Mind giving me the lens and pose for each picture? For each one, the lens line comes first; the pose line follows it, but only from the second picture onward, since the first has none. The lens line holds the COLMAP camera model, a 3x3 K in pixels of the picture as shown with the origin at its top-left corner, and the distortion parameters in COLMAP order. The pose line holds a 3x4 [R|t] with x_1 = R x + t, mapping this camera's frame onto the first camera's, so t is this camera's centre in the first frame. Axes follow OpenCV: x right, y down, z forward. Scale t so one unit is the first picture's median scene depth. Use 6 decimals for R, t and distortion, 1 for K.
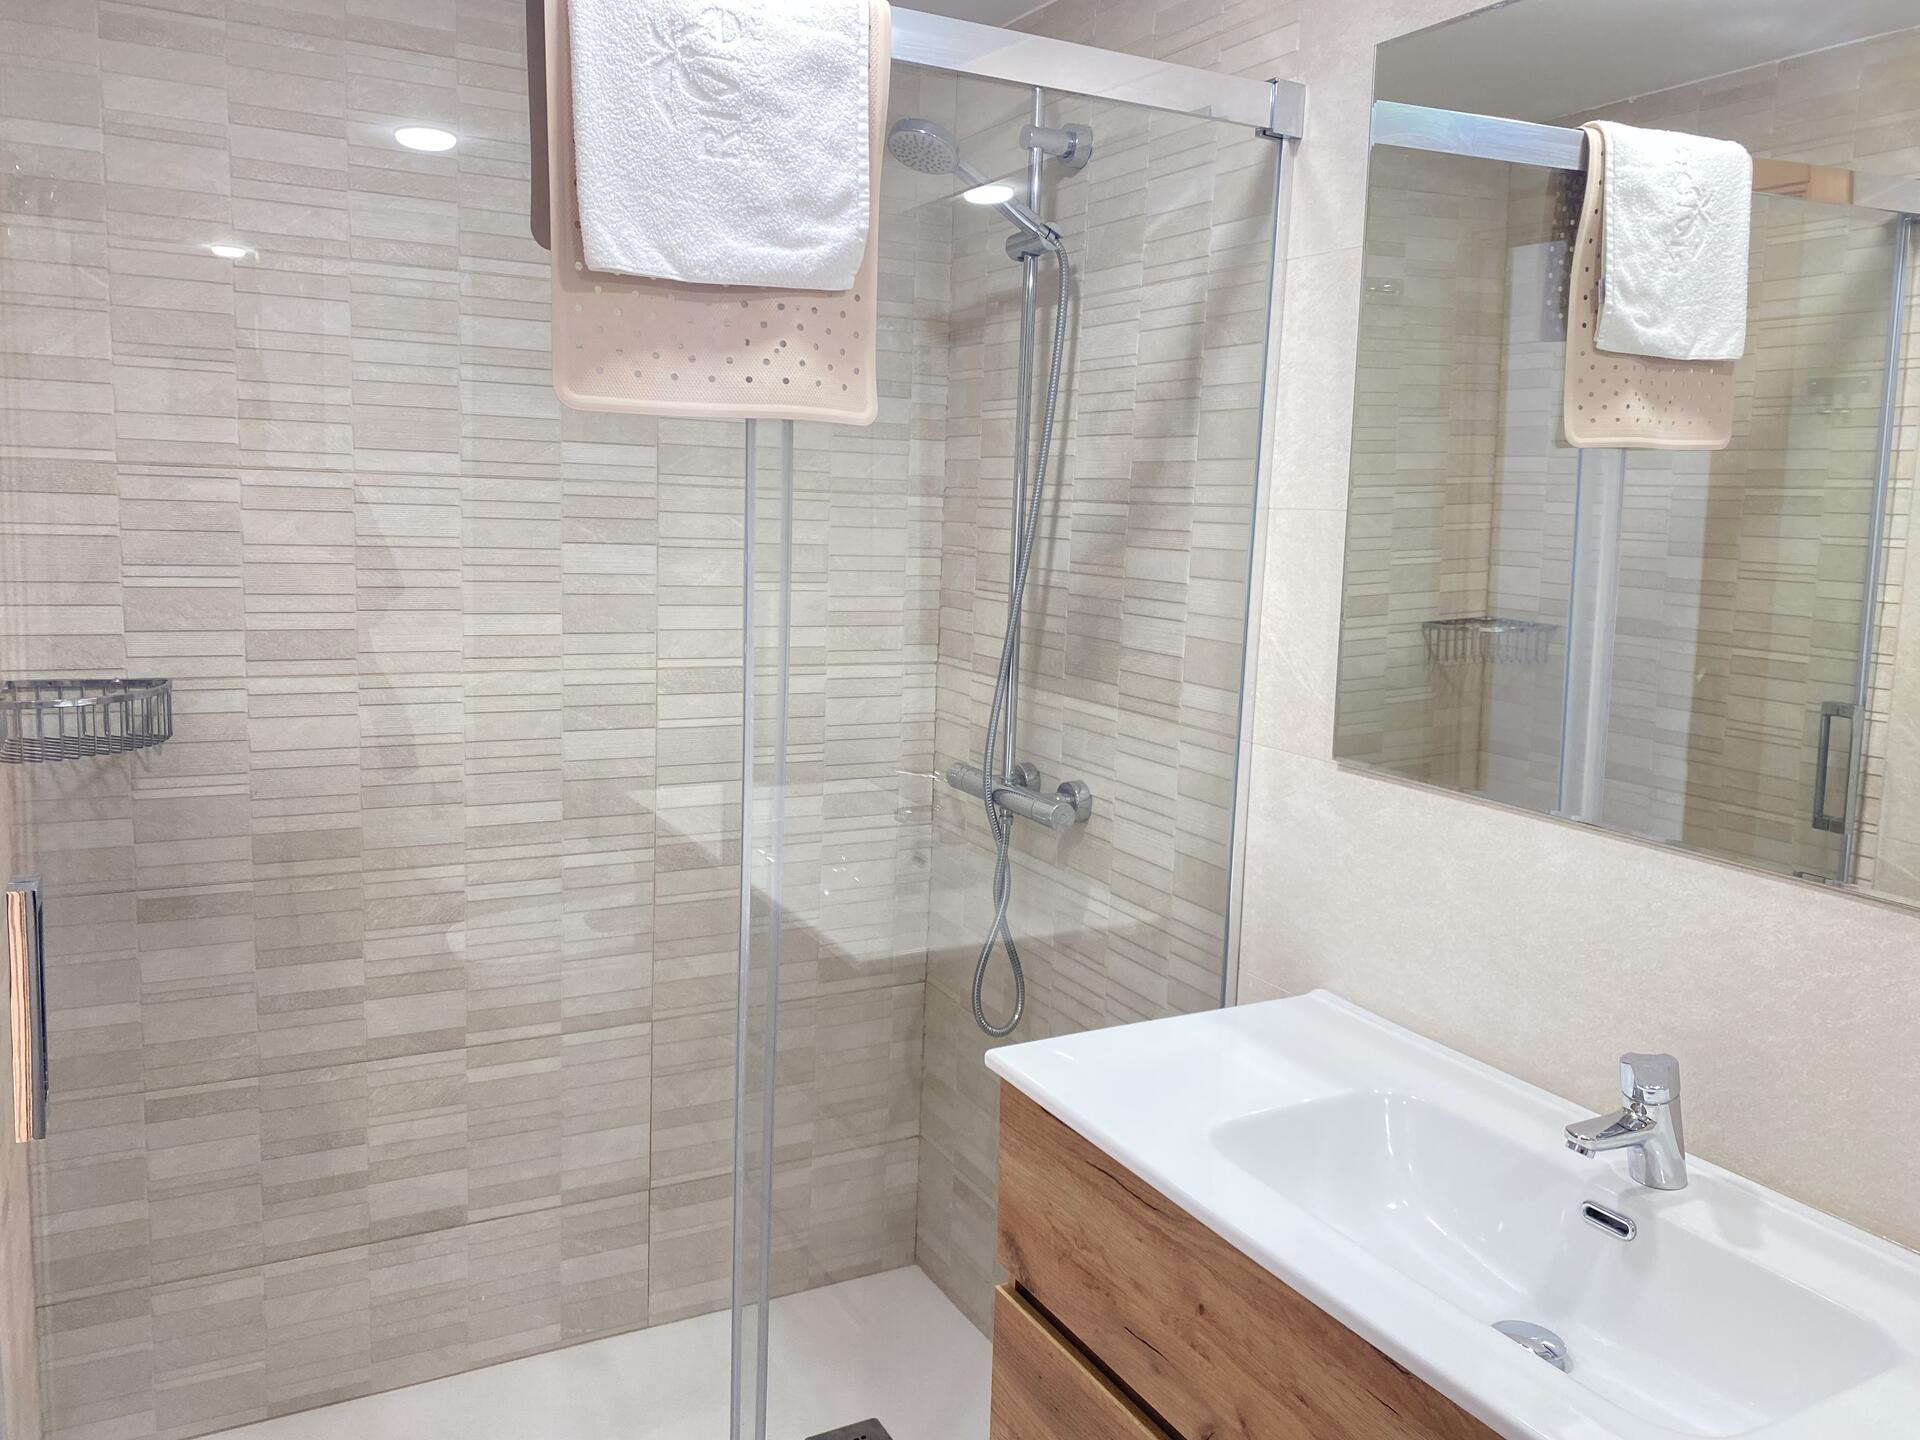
lens RADIAL K [[1576.8, 0, 962.9], [0, 1576.8, 677.4], [0, 0, 1]] dist [-0.056242, -0.002662]
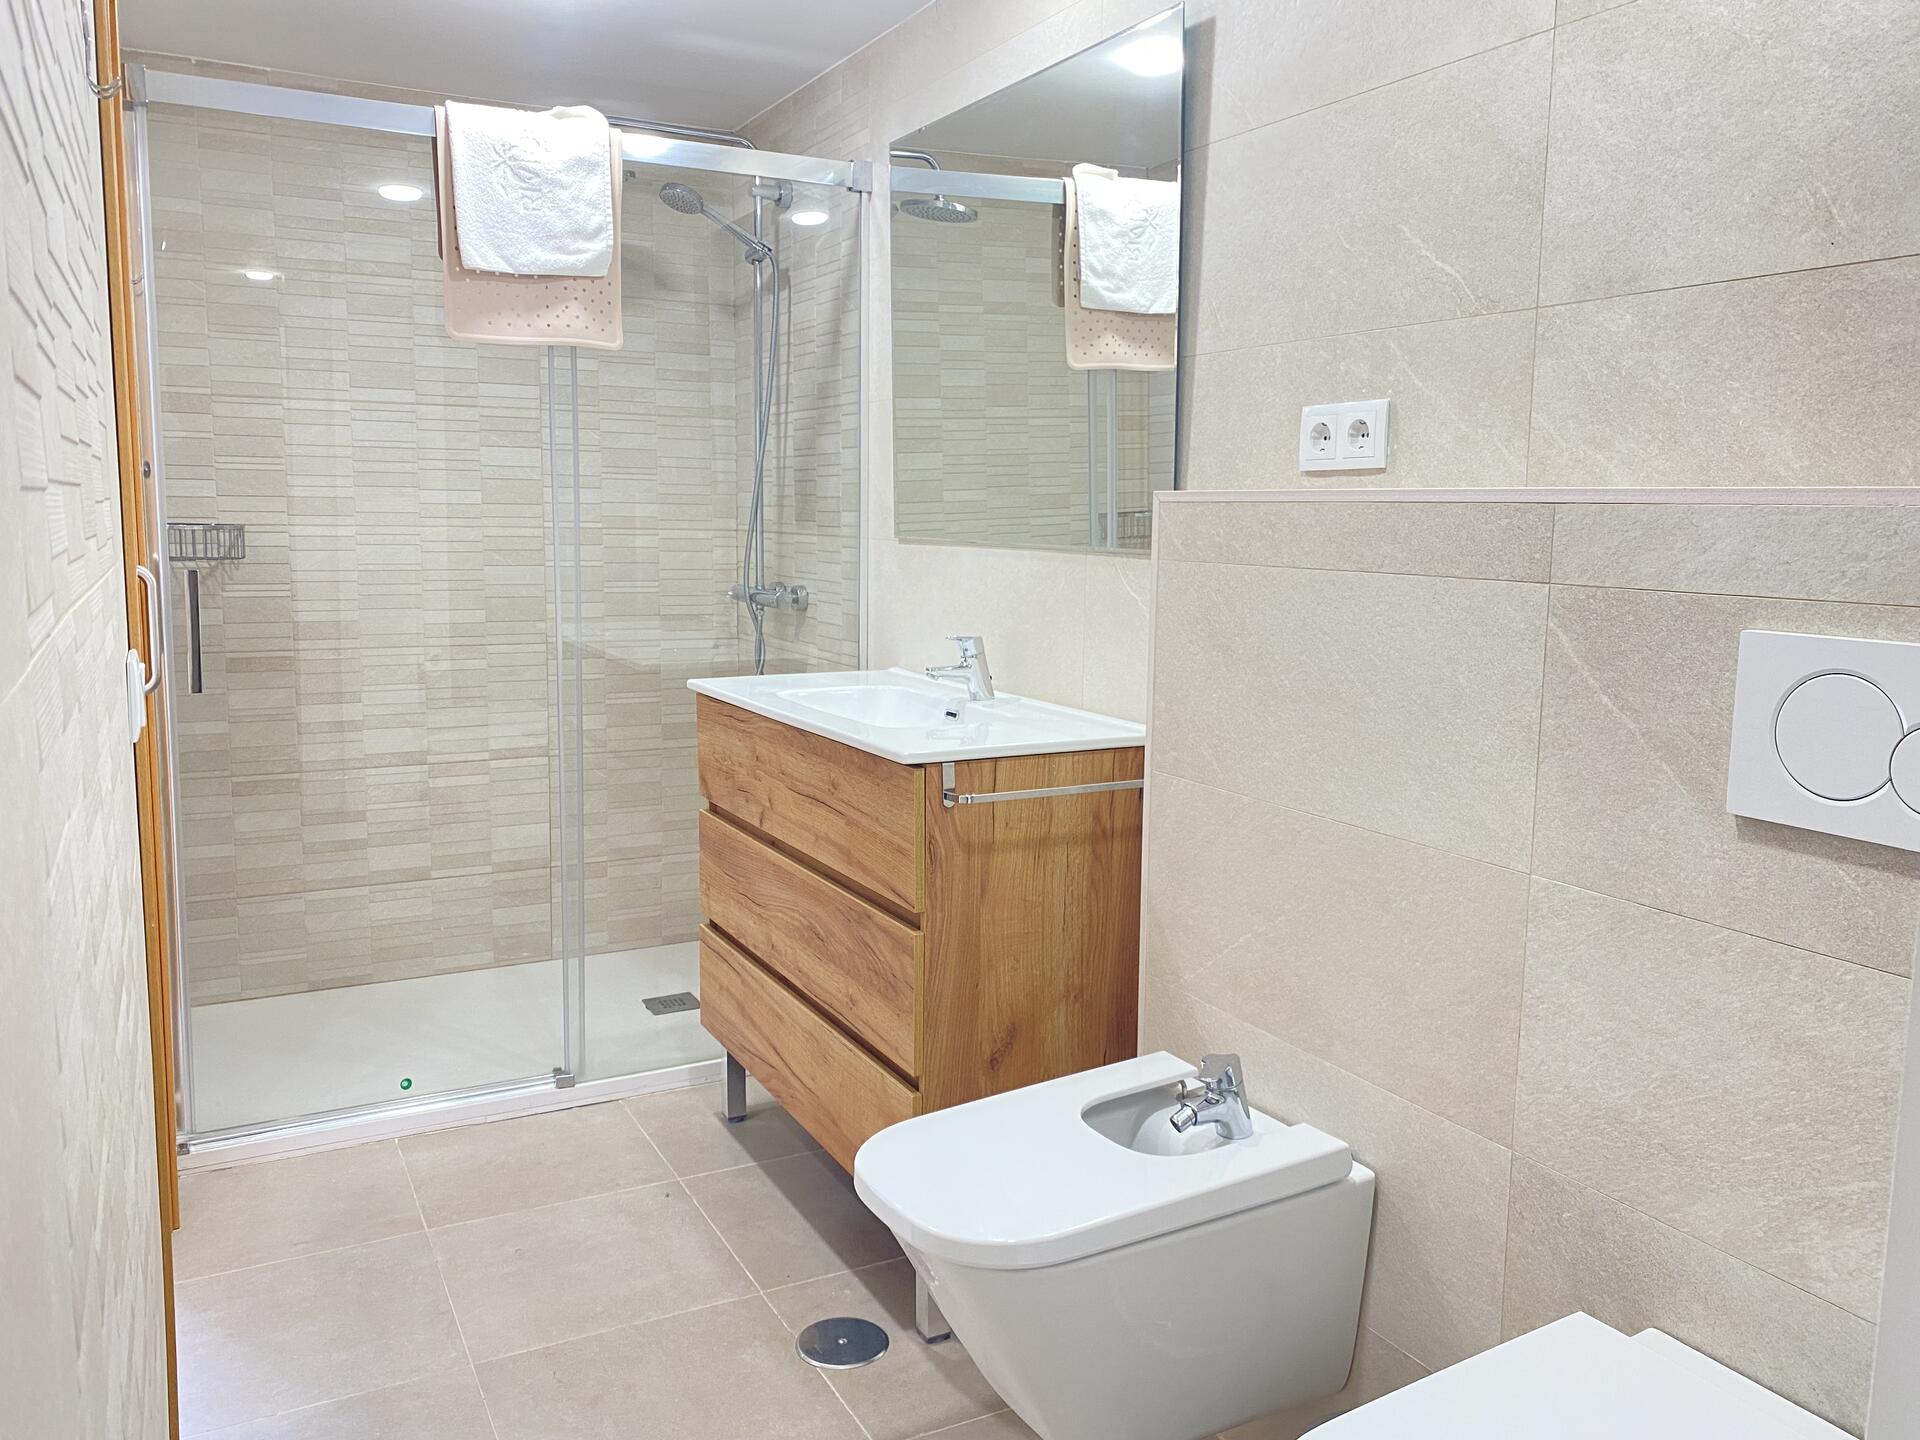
lens RADIAL K [[1456.0, 0, 957.0], [0, 1456.0, 677.7], [0, 0, 1]] dist [-0.081178, -0.008481]
pose [[0.999446, -0.023589, 0.023475, 0.217266], [0.023413, 0.999696, 0.007738, 0.170826], [-0.023651, -0.007184, 0.999694, -0.551282]]
